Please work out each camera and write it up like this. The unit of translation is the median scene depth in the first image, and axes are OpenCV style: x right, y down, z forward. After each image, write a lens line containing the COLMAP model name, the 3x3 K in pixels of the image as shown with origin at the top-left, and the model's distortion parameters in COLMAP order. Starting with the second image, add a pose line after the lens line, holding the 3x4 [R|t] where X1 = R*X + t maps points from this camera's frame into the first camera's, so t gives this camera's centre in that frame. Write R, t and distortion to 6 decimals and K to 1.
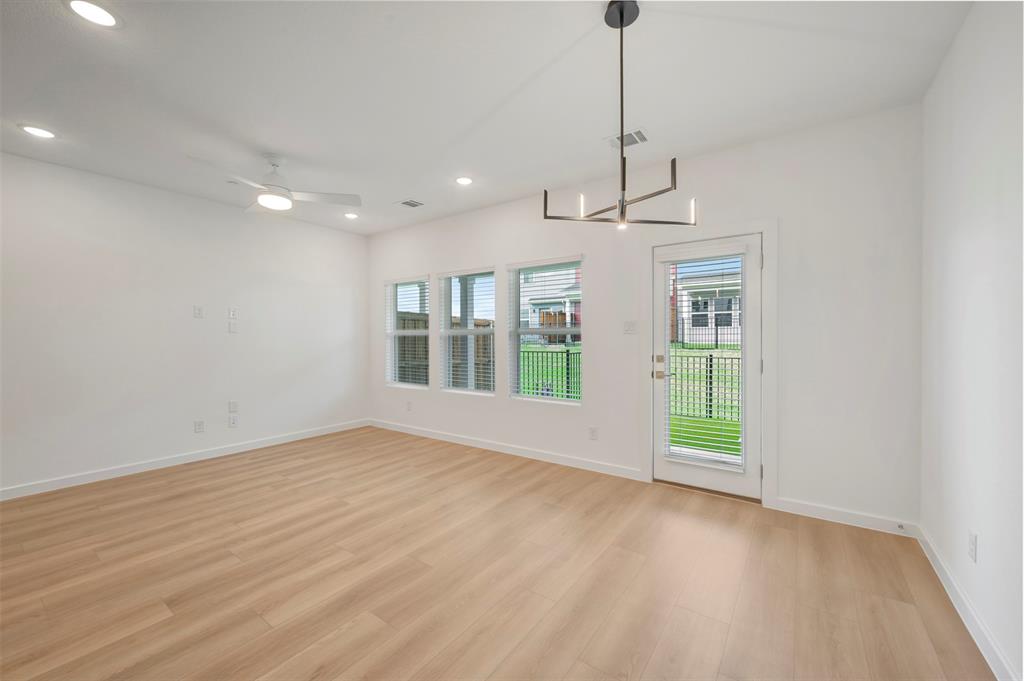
lens RADIAL K [[402.6, 0, 513.7], [0, 402.6, 338.3], [0, 0, 1]] dist [-0.000754, -0.000141]
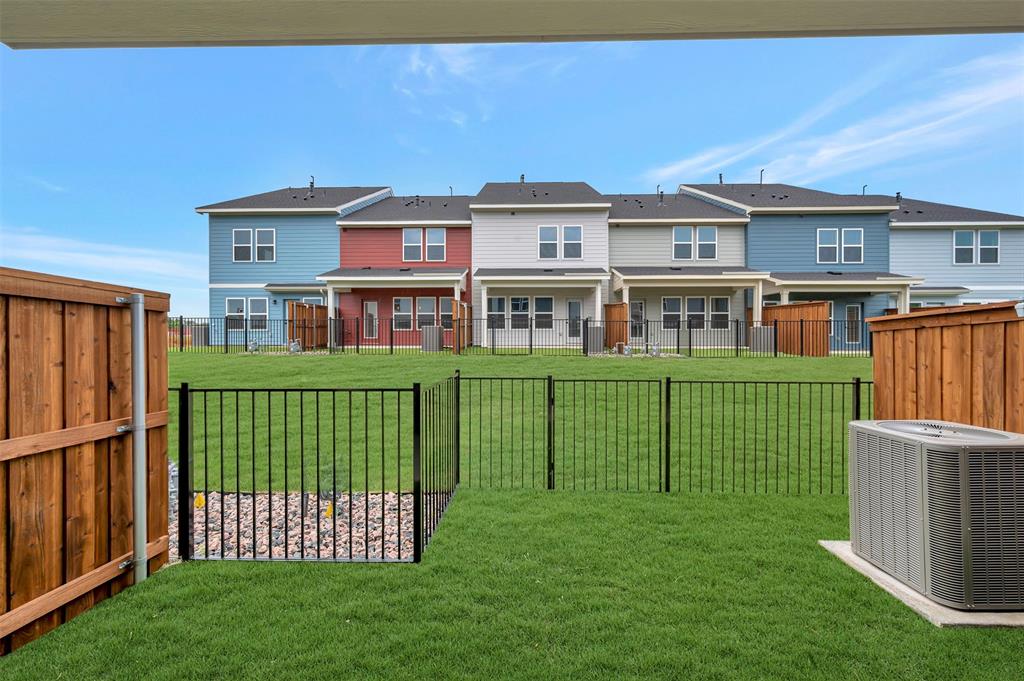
lens RADIAL K [[404.8, 0, 514.4], [0, 404.8, 338.1], [0, 0, 1]] dist [-0.001129, -0.000177]
pose [[0.828594, 0.004036, 0.559836, 0.013028], [-0.001720, 0.999988, -0.004664, -0.019222], [-0.559848, 0.002902, 0.828590, 1.414868]]
